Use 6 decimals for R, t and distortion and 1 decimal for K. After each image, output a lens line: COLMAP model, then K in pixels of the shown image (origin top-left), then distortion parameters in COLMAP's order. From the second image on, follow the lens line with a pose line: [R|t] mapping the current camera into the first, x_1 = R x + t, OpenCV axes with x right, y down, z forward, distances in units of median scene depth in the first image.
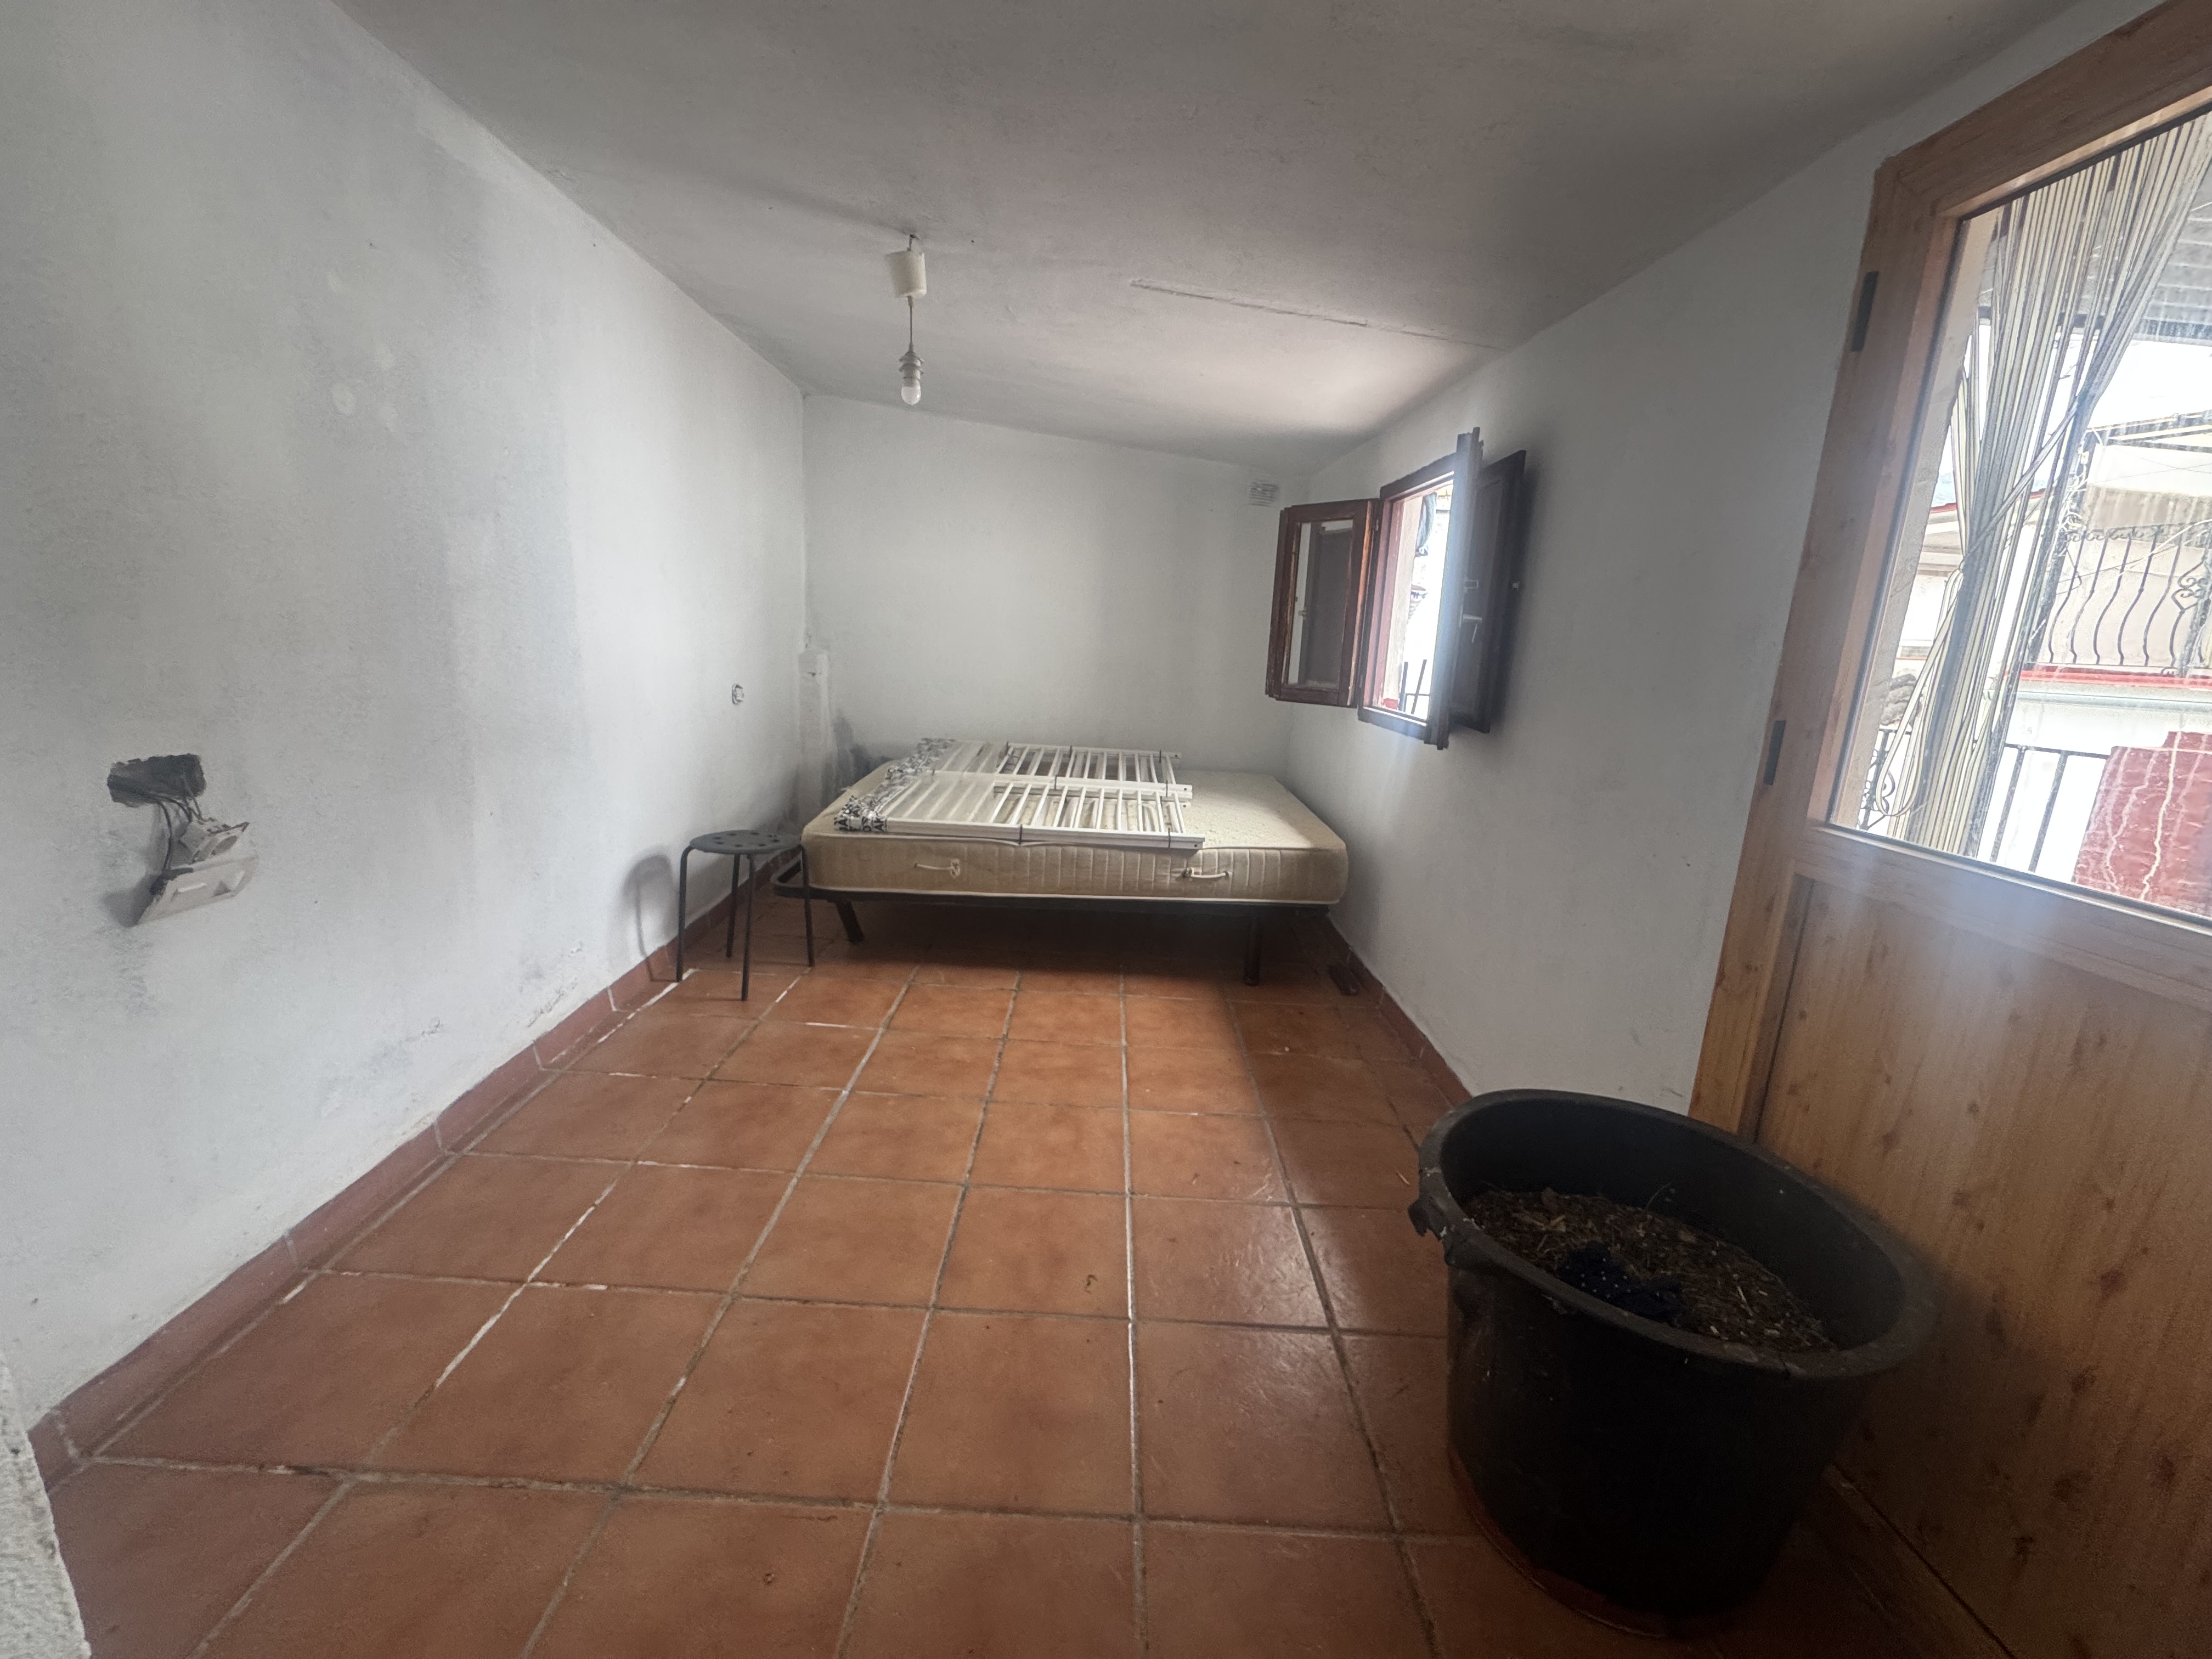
lens RADIAL K [[885.5, 0, 1103.3], [0, 885.5, 826.2], [0, 0, 1]] dist [0.001075, 0.000247]
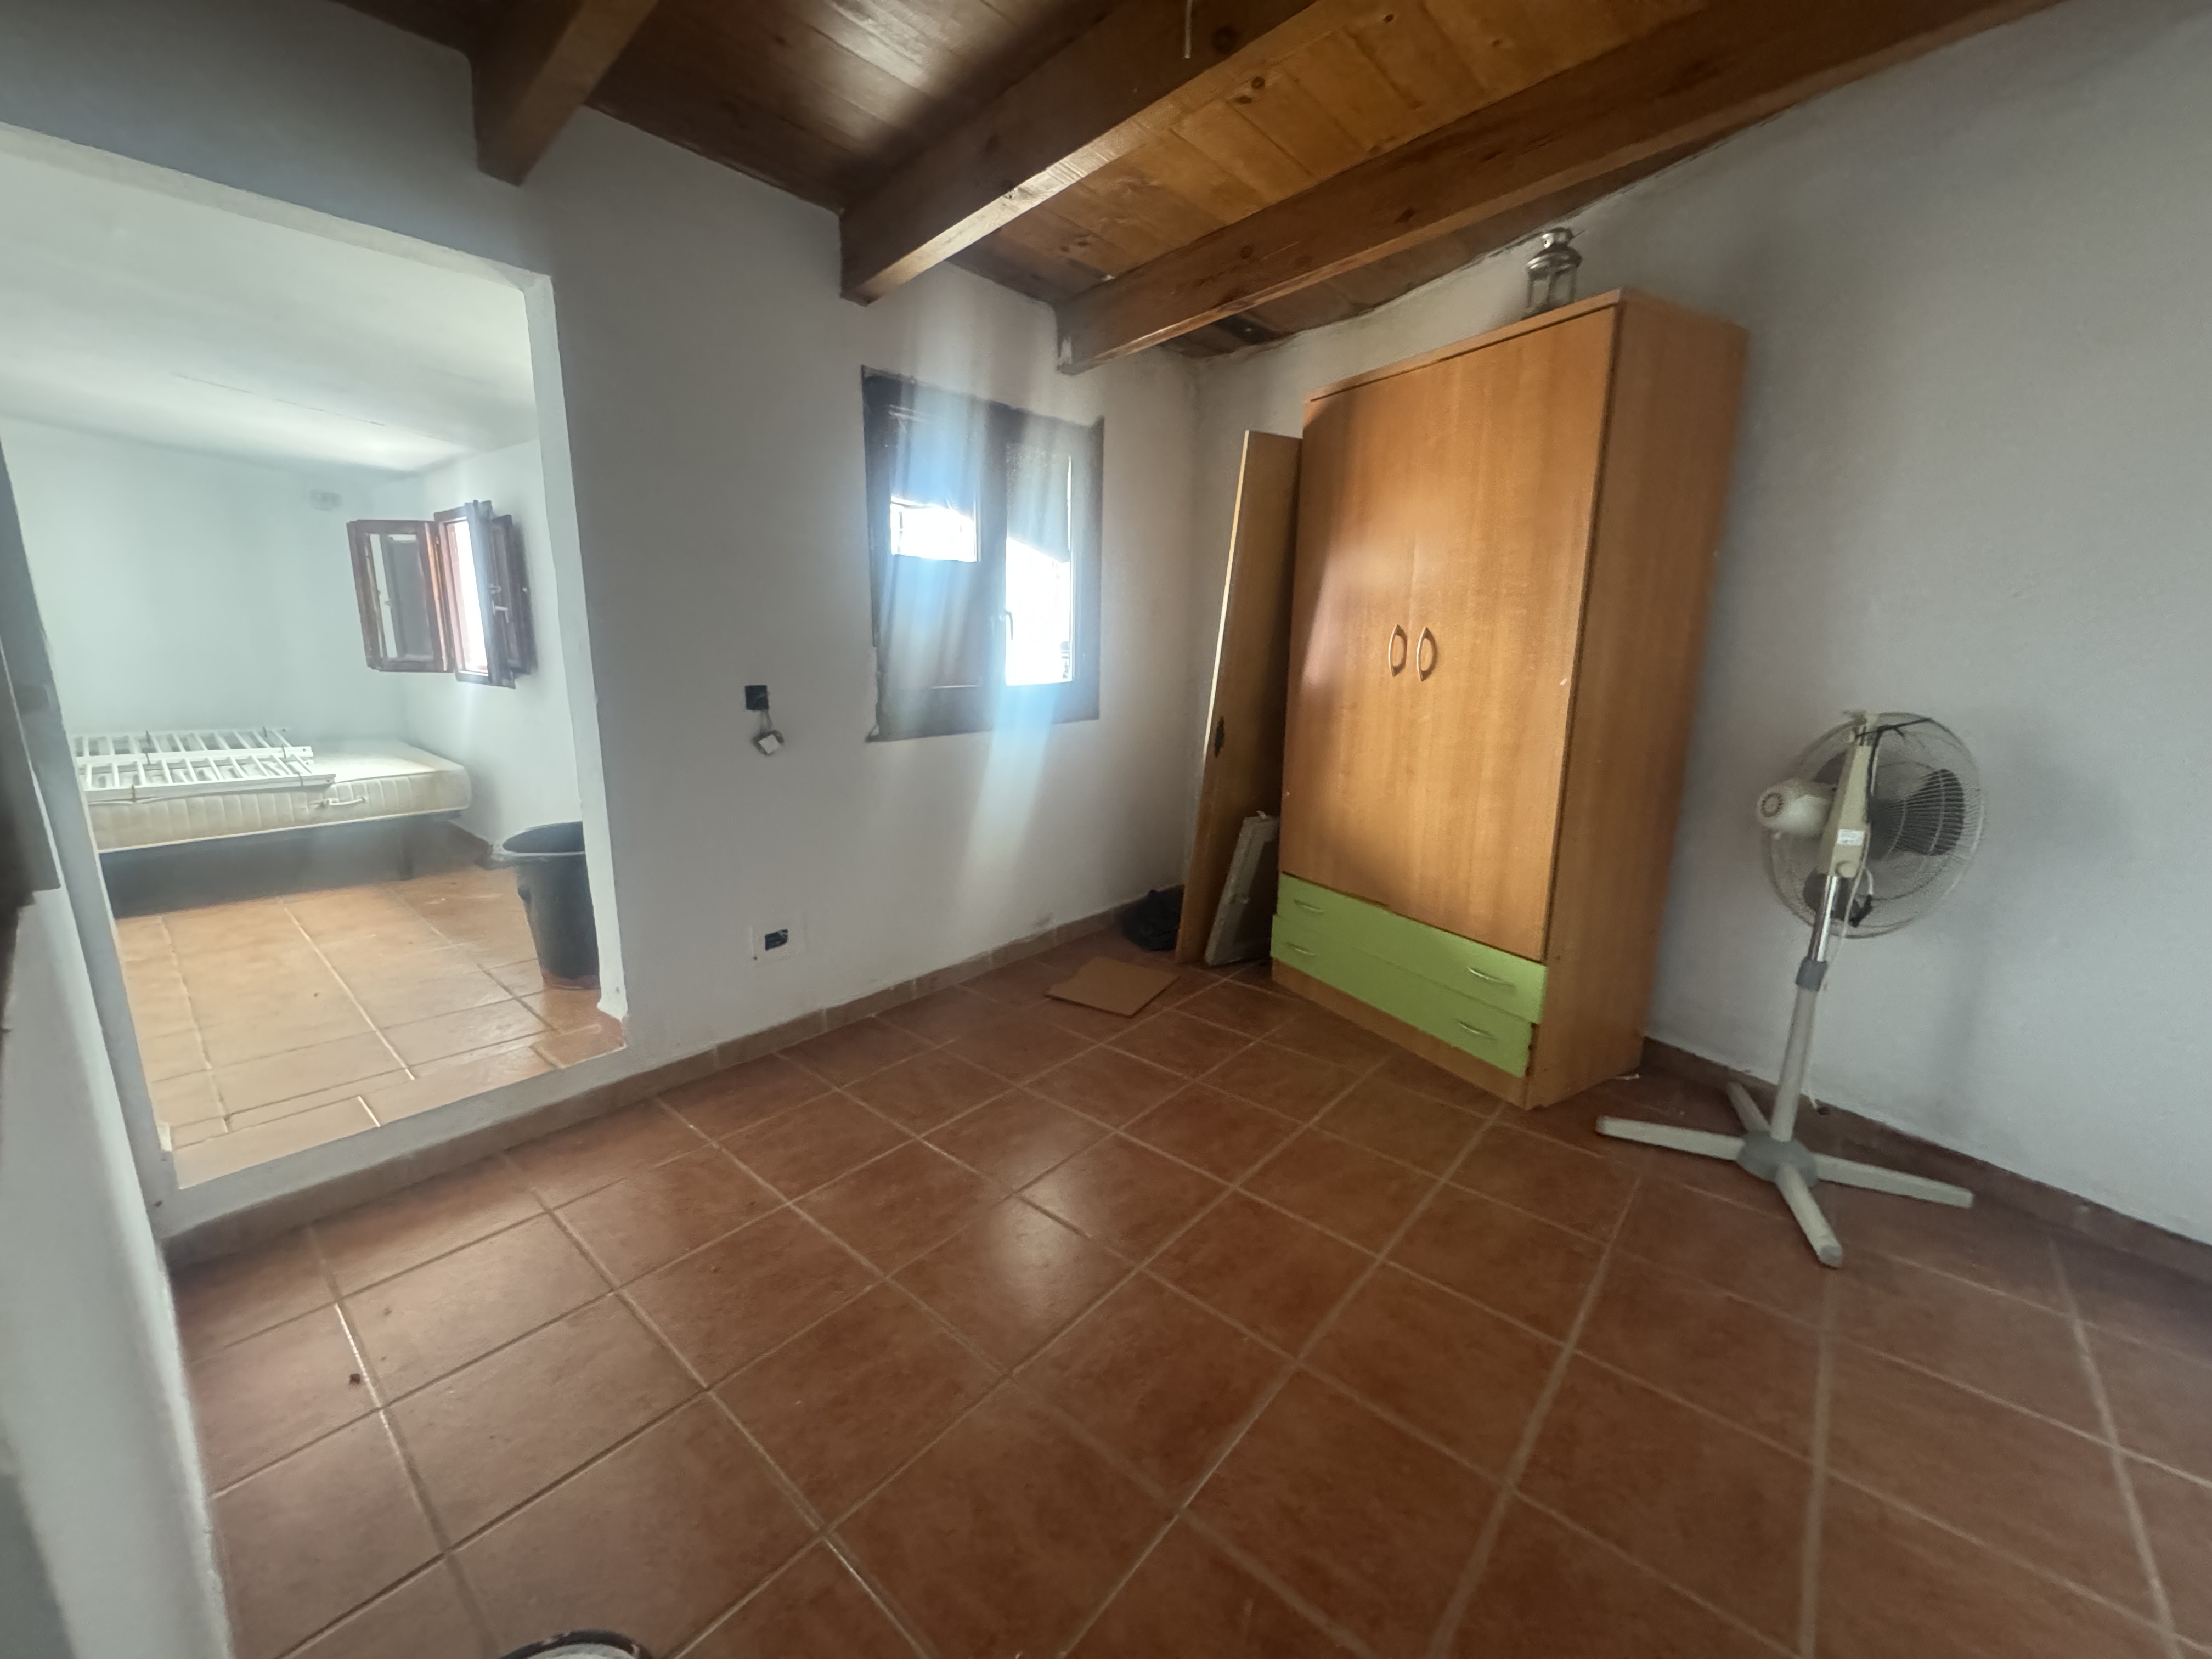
lens RADIAL K [[885.5, 0, 1089.4], [0, 885.5, 821.6], [0, 0, 1]] dist [0.001075, 0.000247]
pose [[0.659740, -0.183664, 0.728705, -0.109378], [0.172142, 0.980827, 0.091358, 0.141133], [-0.731513, 0.065168, 0.678706, -0.656188]]
